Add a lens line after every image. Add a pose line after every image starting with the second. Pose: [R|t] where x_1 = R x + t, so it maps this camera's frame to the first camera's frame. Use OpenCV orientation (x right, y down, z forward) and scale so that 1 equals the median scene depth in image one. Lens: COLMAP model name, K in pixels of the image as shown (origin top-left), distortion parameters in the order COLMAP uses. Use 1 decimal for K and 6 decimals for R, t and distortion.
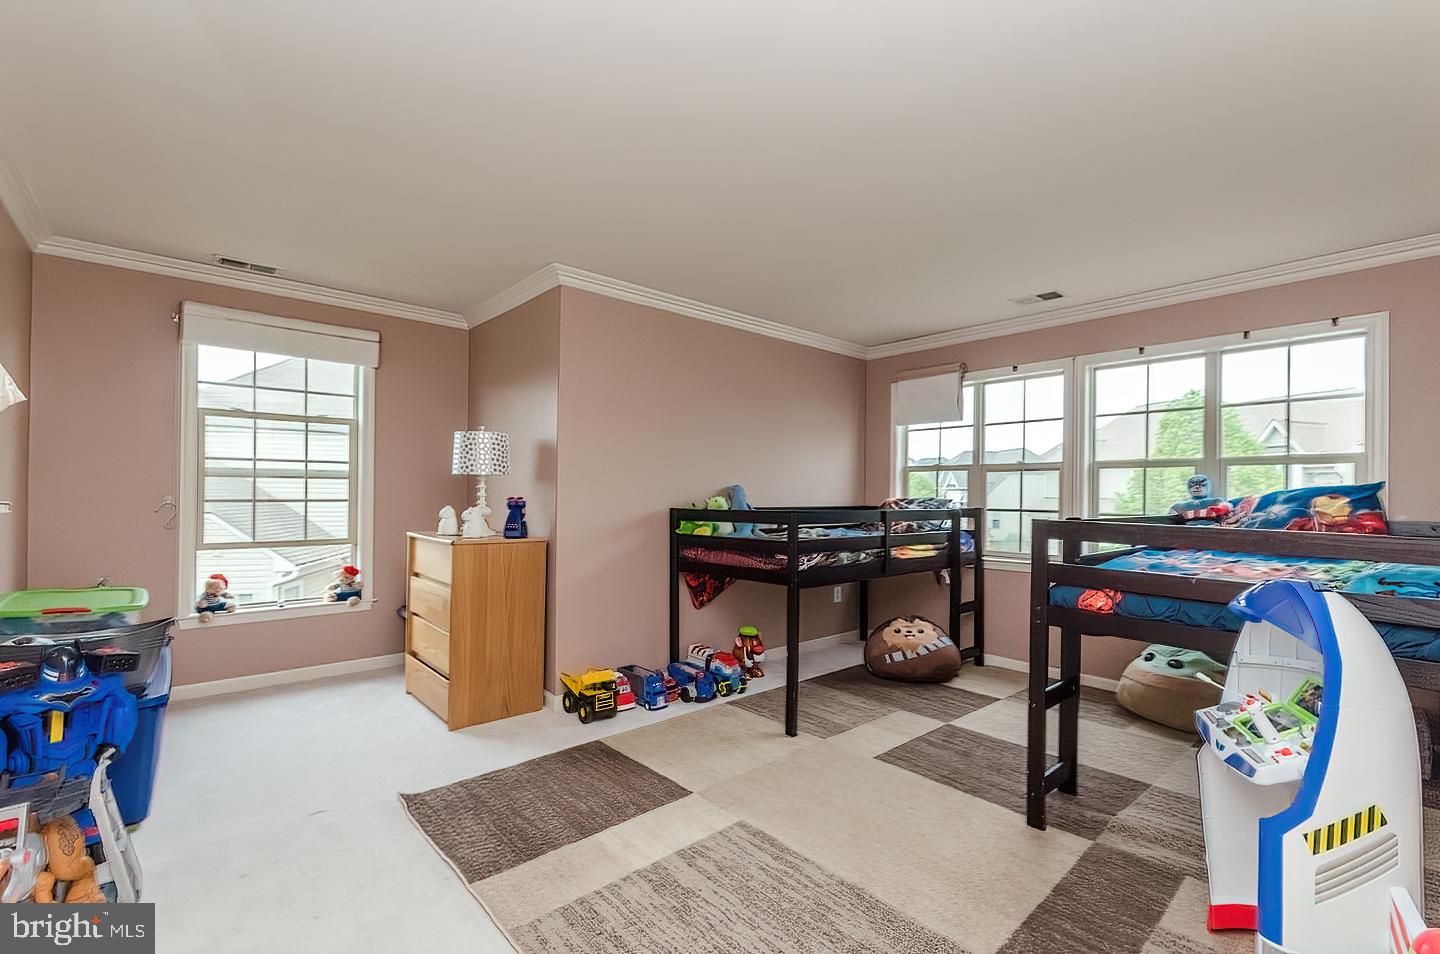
lens RADIAL K [[645.6, 0, 726.2], [0, 645.6, 485.6], [0, 0, 1]] dist [0.001193, 0.003390]
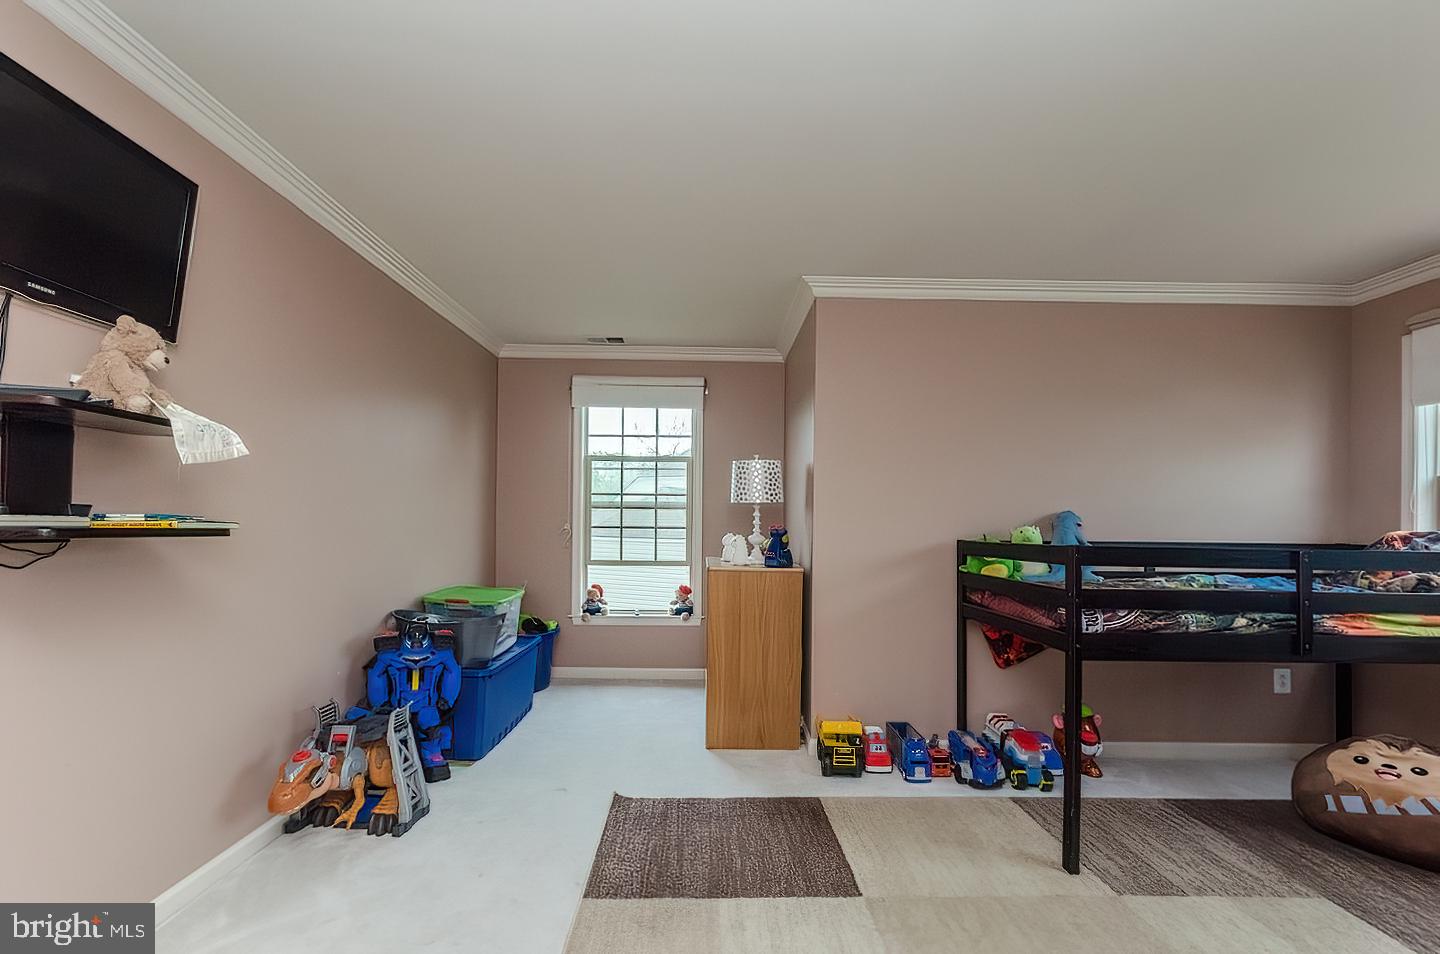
lens RADIAL K [[645.6, 0, 699.3], [0, 645.6, 514.9], [0, 0, 1]] dist [0.001193, 0.003390]
pose [[0.749851, -0.006412, -0.661576, 0.222125], [0.003687, 0.999978, -0.005513, 0.007156], [0.661597, 0.001695, 0.749858, 0.183388]]
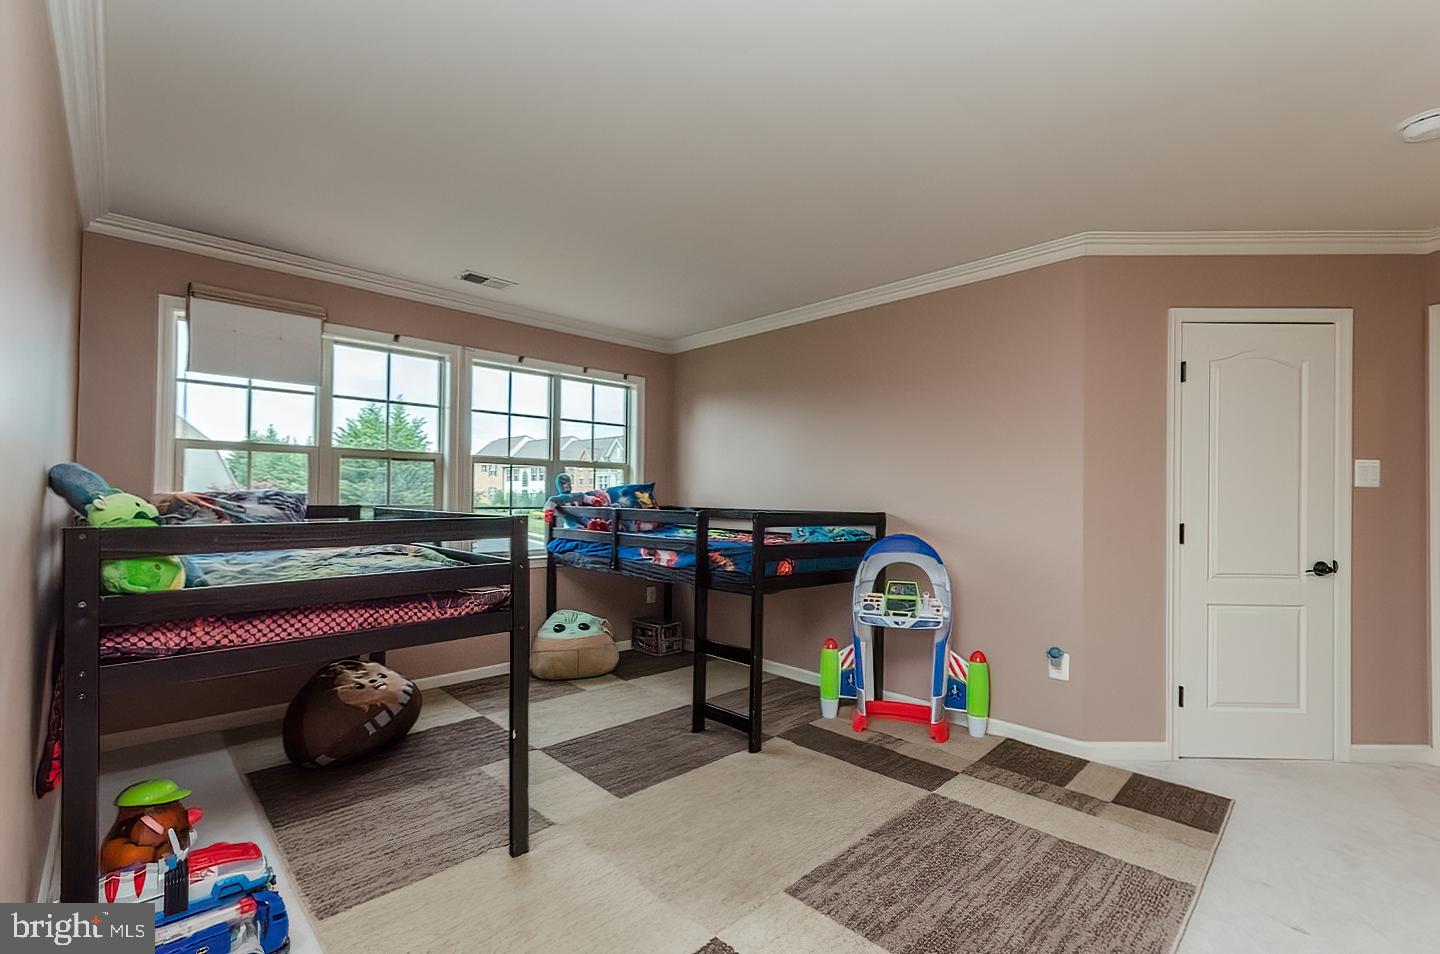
lens RADIAL K [[645.6, 0, 739.5], [0, 645.6, 492.3], [0, 0, 1]] dist [0.001193, 0.003390]
pose [[-0.093655, -0.005250, 0.995591, -0.491027], [-0.028265, 0.999597, 0.002612, 0.005520], [-0.995203, -0.027895, -0.093766, 0.715160]]
